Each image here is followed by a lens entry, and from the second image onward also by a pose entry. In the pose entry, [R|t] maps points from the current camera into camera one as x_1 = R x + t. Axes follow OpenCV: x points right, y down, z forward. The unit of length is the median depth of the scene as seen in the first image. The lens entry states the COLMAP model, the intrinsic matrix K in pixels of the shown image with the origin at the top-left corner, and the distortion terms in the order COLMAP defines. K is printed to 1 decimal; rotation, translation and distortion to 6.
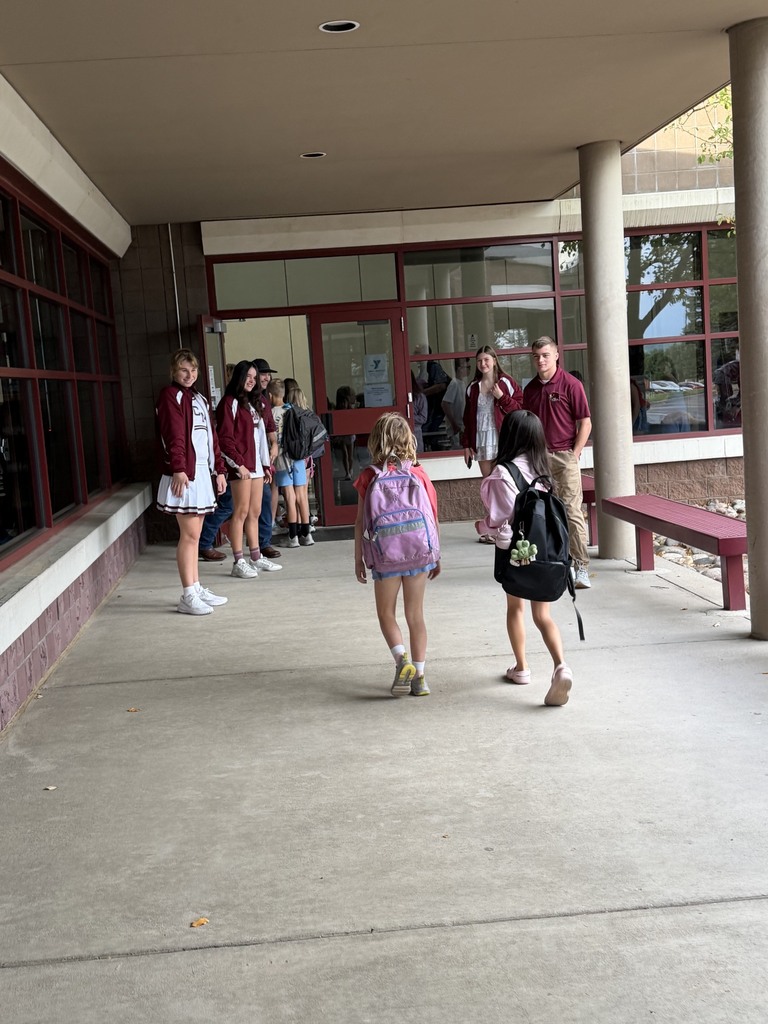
lens RADIAL K [[1406.4, 0, 383.3], [0, 1406.4, 517.7], [0, 0, 1]] dist [0.123858, 0.000000]
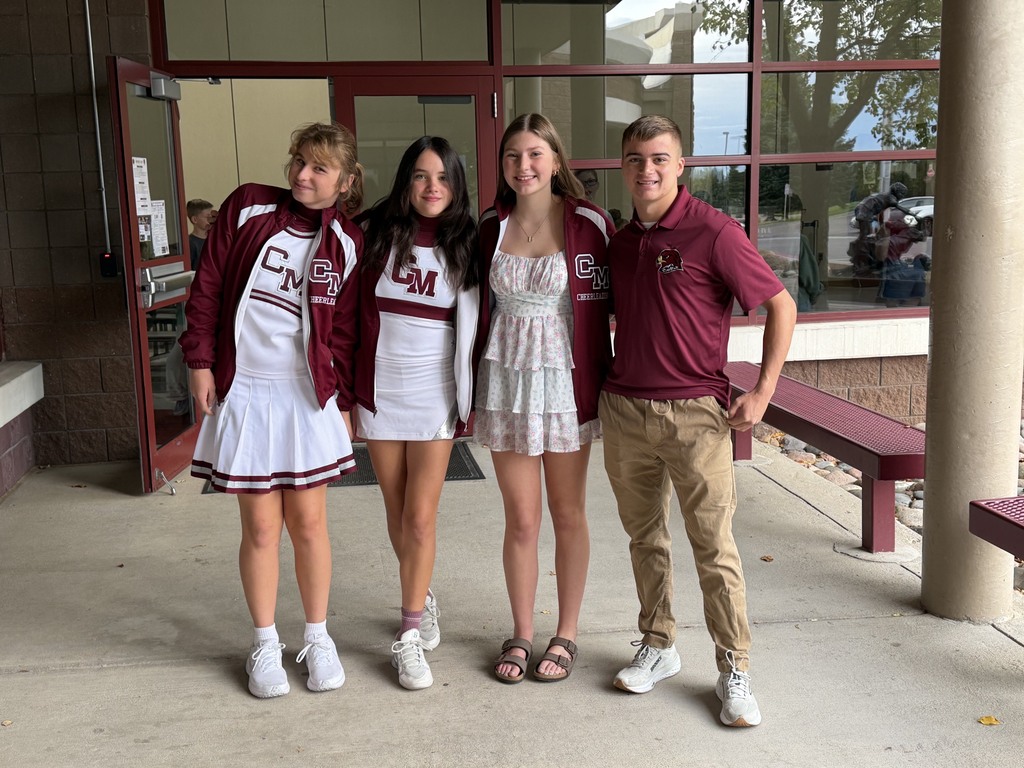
lens RADIAL K [[1242.2, 0, 503.4], [0, 1242.2, 383.8], [0, 0, 1]] dist [0.076196, 0.000000]
pose [[0.997384, 0.038149, 0.061407, -0.010579], [-0.041164, 0.997970, 0.048593, -0.049188], [-0.059428, -0.050993, 0.996929, 0.494946]]
